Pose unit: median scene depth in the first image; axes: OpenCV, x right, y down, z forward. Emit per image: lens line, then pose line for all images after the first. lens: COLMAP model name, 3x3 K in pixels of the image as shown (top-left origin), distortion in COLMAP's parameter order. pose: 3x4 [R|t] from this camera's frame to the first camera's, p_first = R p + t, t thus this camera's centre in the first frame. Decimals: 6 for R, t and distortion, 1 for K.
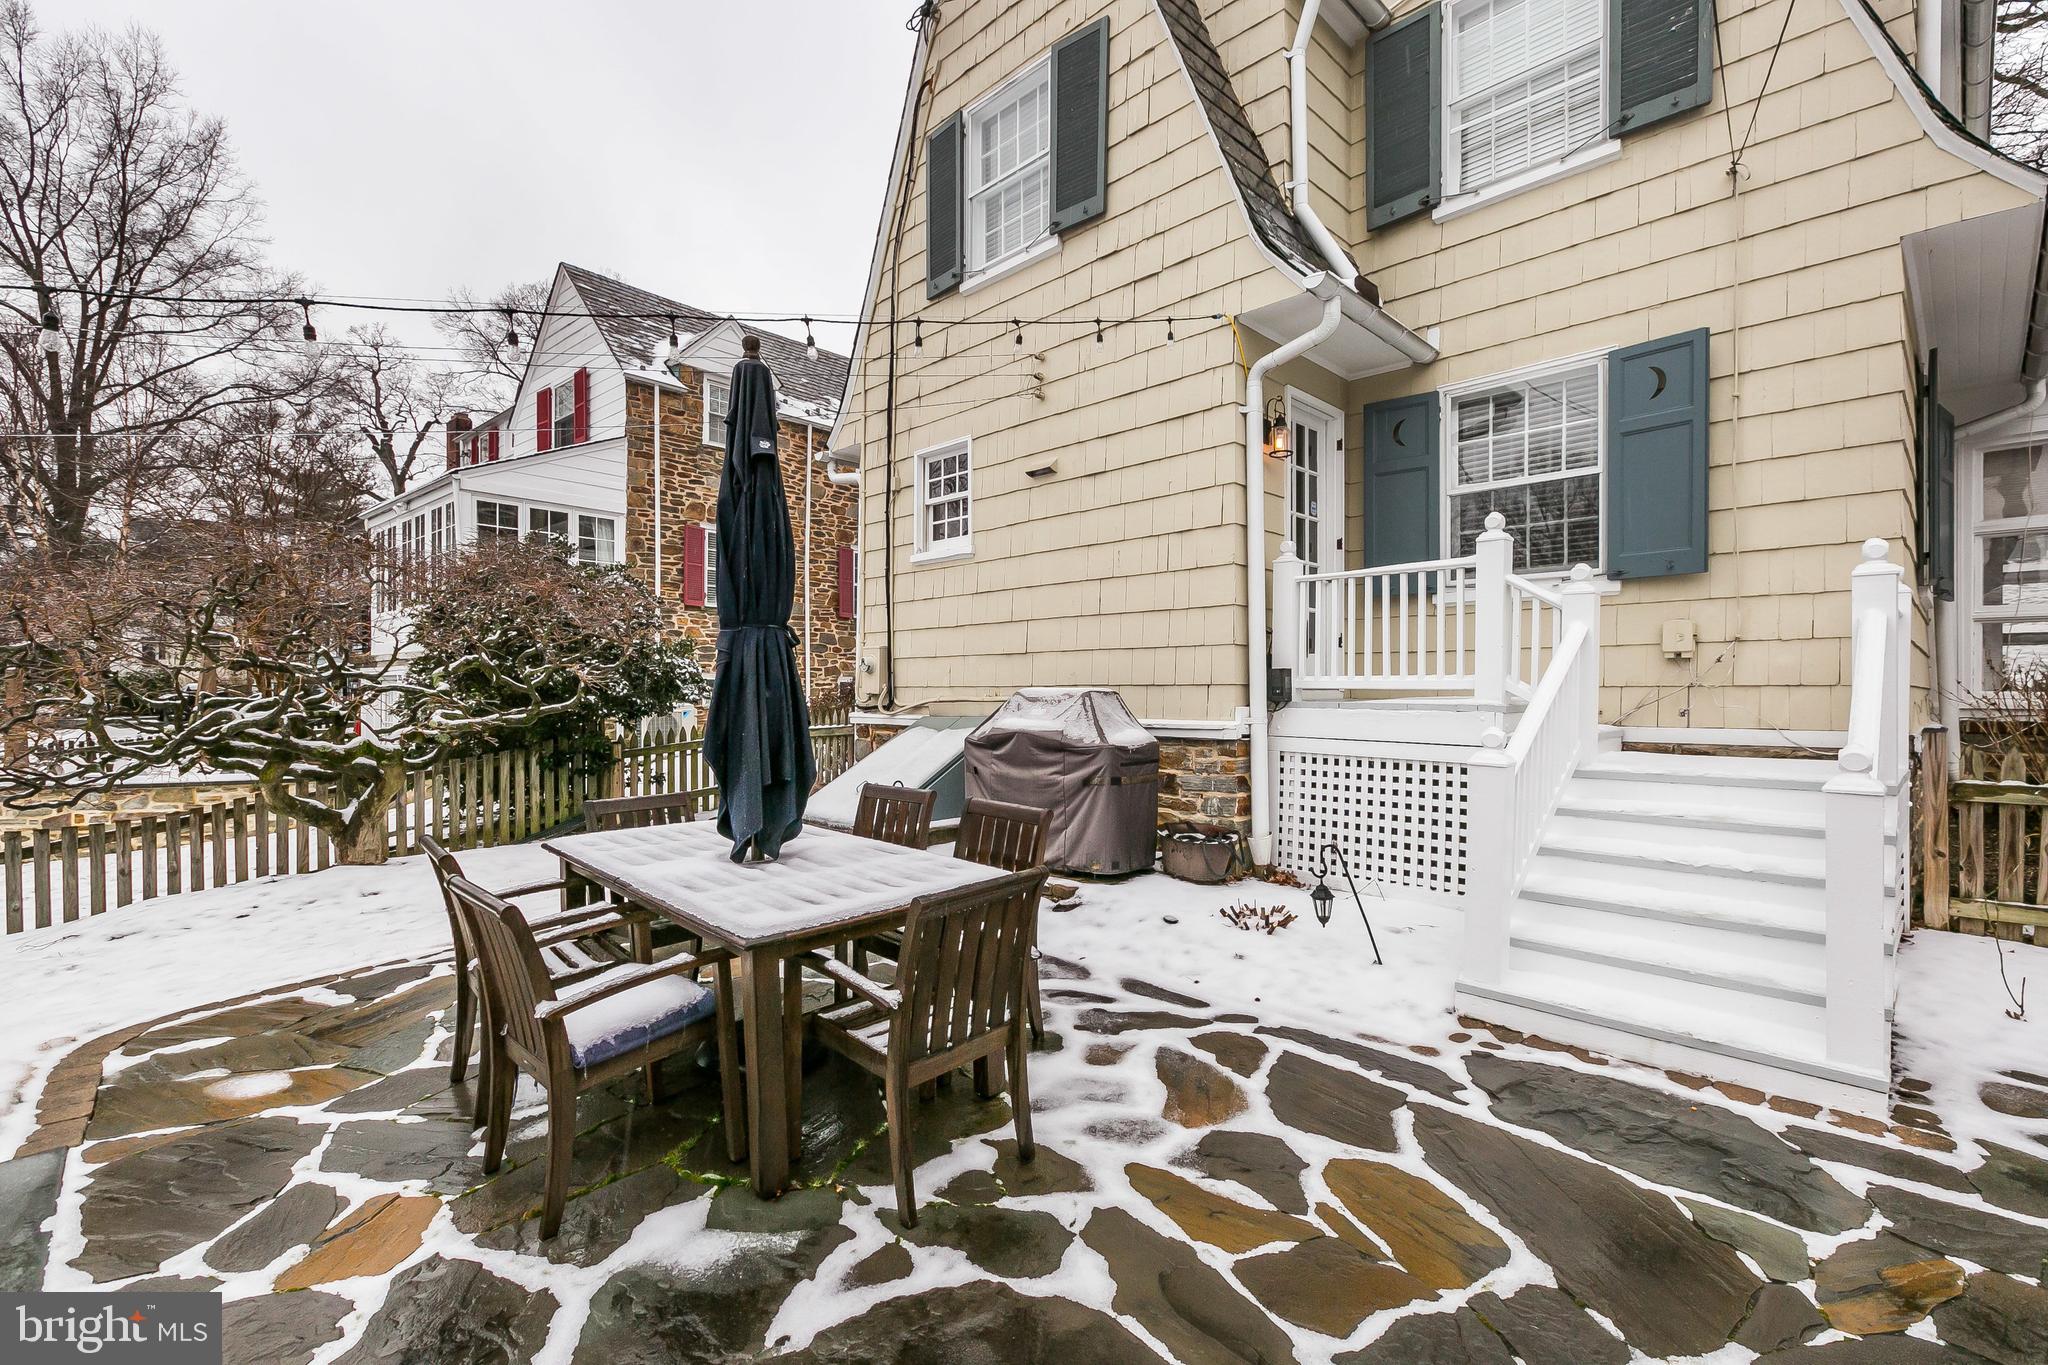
lens RADIAL K [[939.4, 0, 1016.5], [0, 939.4, 689.6], [0, 0, 1]] dist [0.003100, -0.000527]
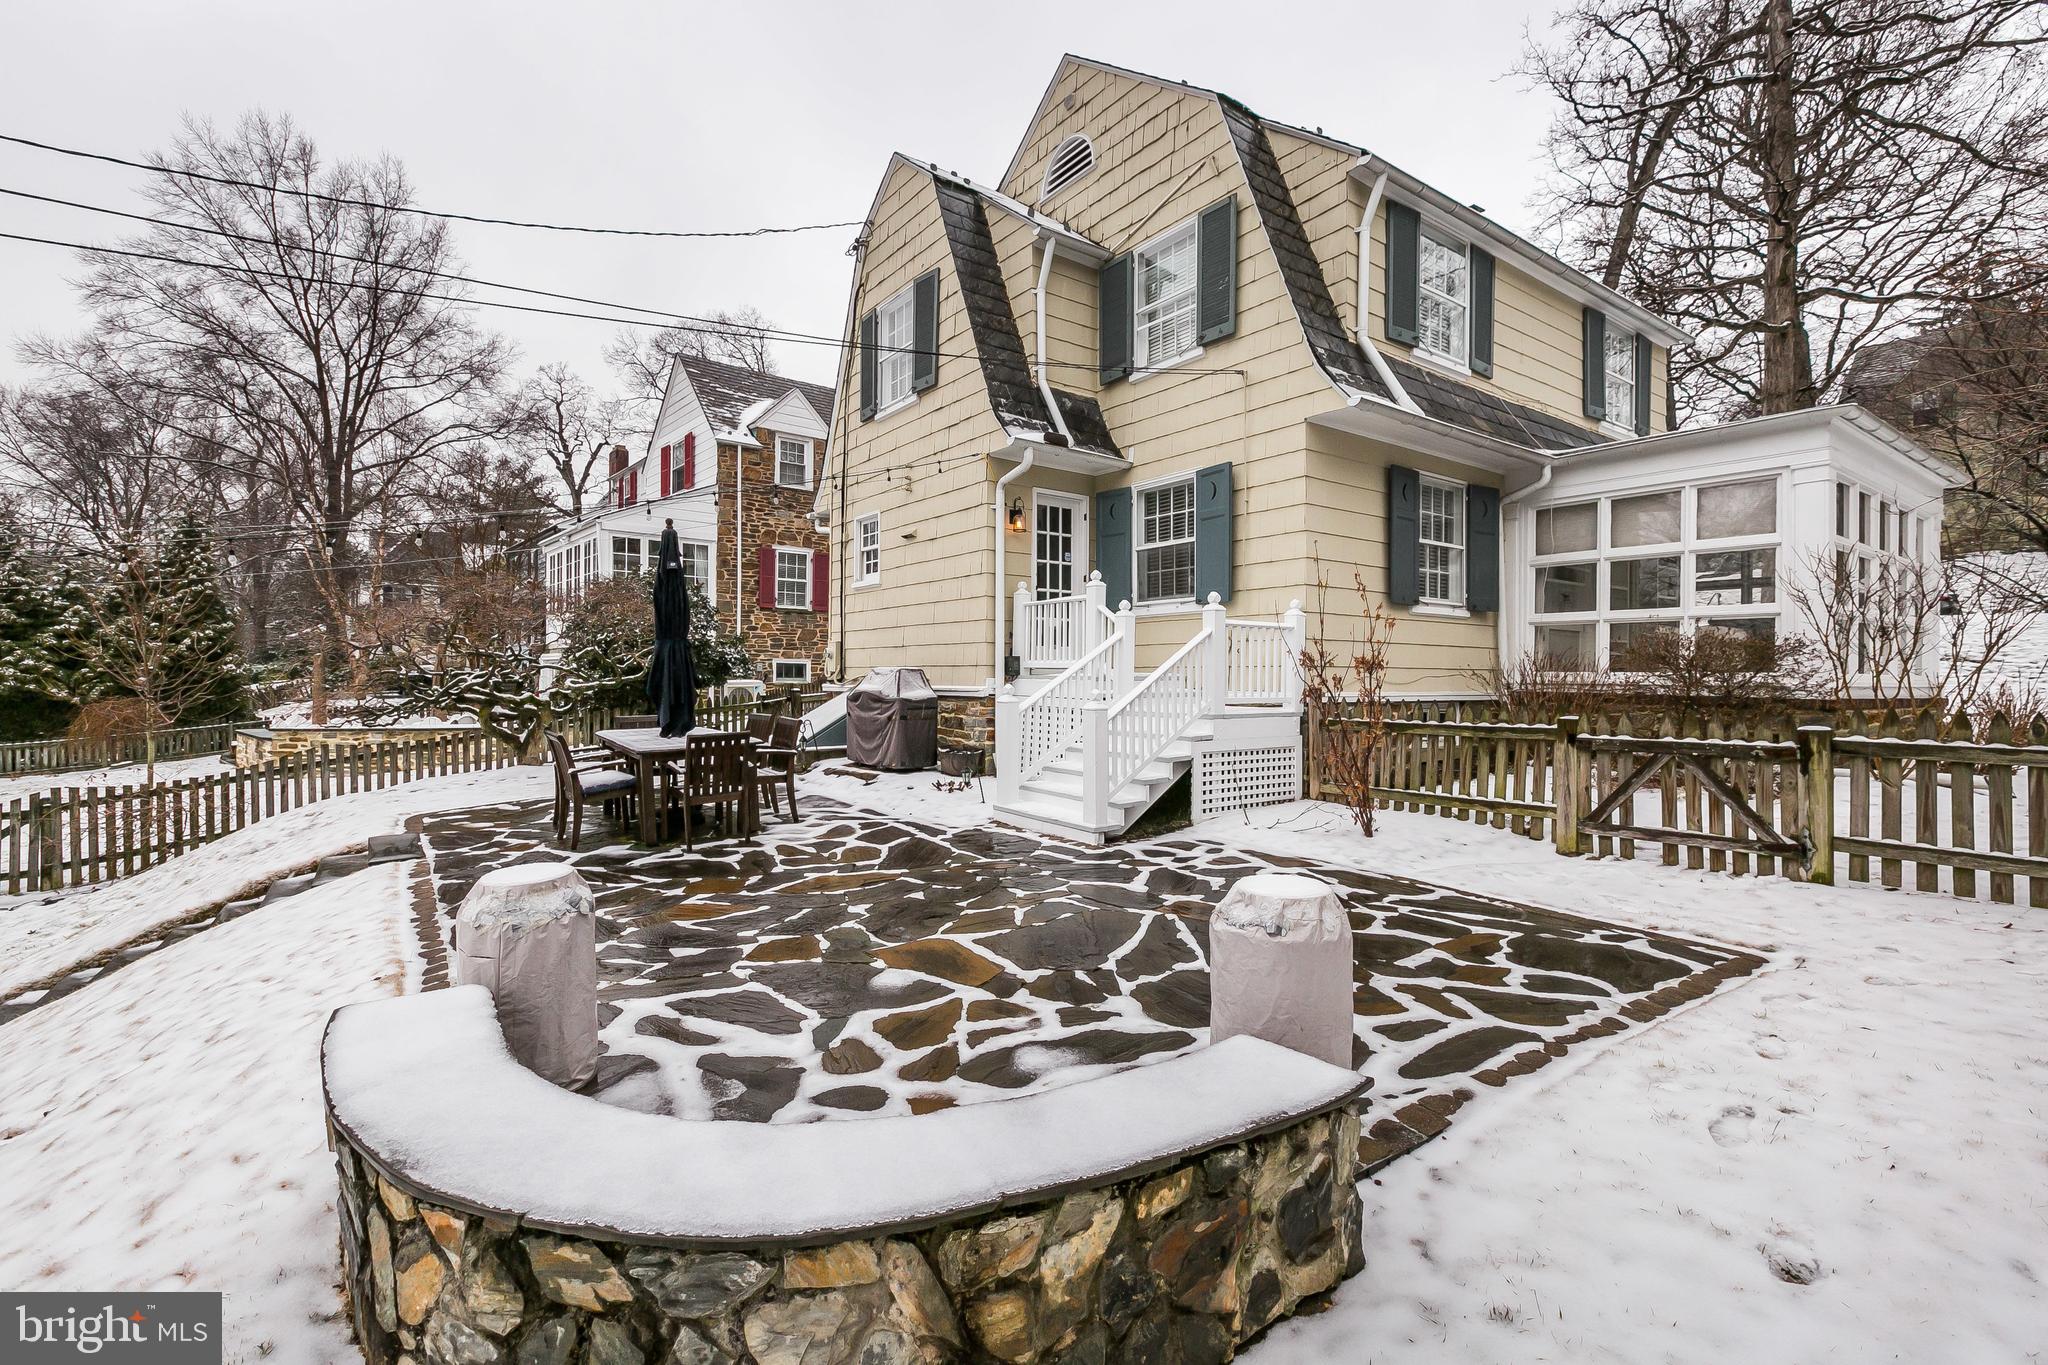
lens RADIAL K [[939.4, 0, 1023.6], [0, 939.4, 671.7], [0, 0, 1]] dist [0.003100, -0.000527]
pose [[0.989826, 0.003238, -0.142245, 0.385696], [-0.003558, 0.999992, -0.001998, 0.006929], [0.142238, 0.002484, 0.989829, -0.502764]]
